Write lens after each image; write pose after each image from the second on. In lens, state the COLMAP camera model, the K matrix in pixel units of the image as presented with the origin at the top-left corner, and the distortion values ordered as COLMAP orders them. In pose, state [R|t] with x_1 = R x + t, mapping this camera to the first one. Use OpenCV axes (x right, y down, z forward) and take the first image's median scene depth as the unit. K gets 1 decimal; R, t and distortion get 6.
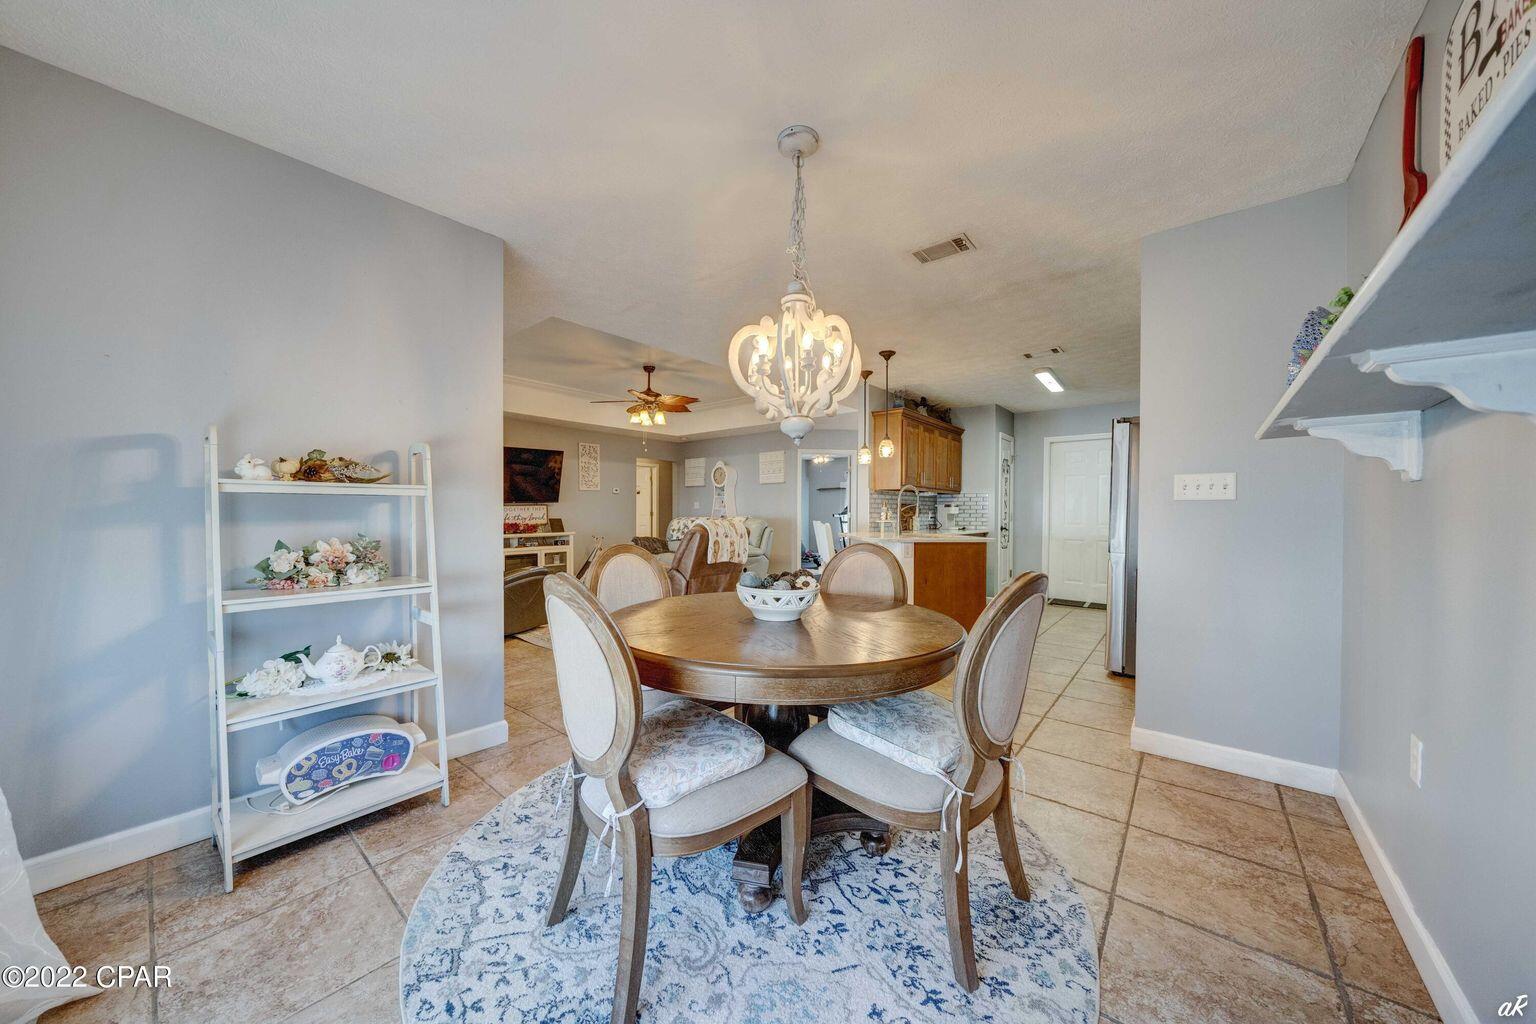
lens RADIAL K [[520.0, 0, 766.9], [0, 520.0, 519.2], [0, 0, 1]] dist [-0.001701, -0.000150]
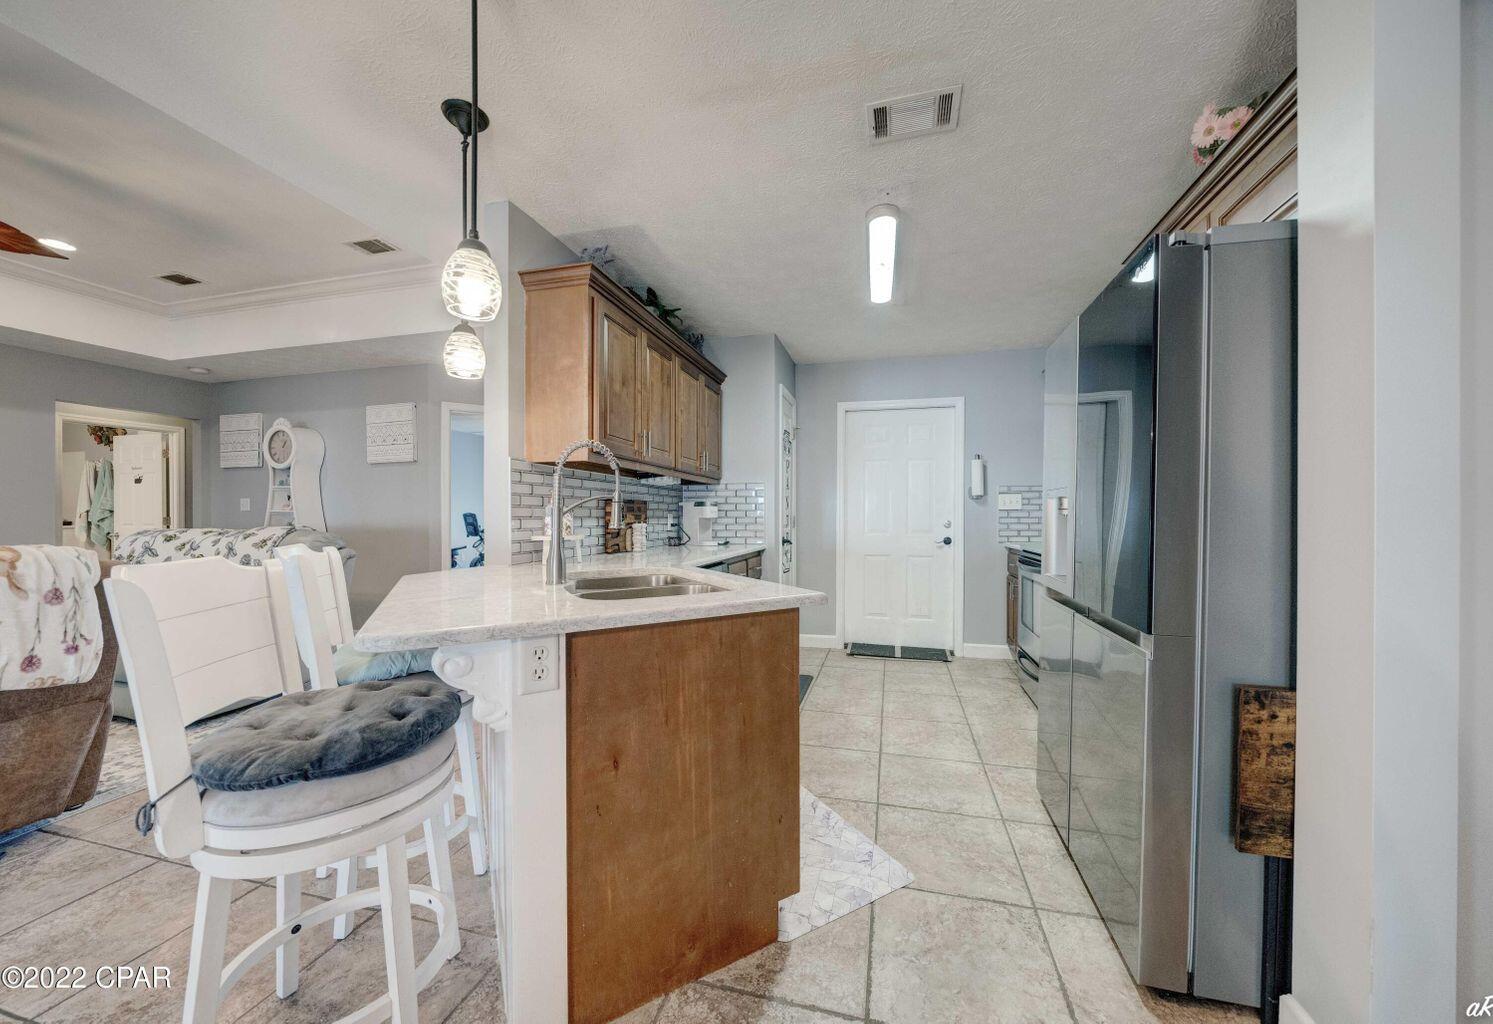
lens RADIAL K [[541.5, 0, 750.7], [0, 541.5, 526.9], [0, 0, 1]] dist [-0.000047, -0.000006]
pose [[0.914306, -0.012969, 0.404817, 0.149716], [0.009832, 0.999903, 0.009826, -0.005649], [-0.404905, -0.005003, 0.914345, 0.411651]]
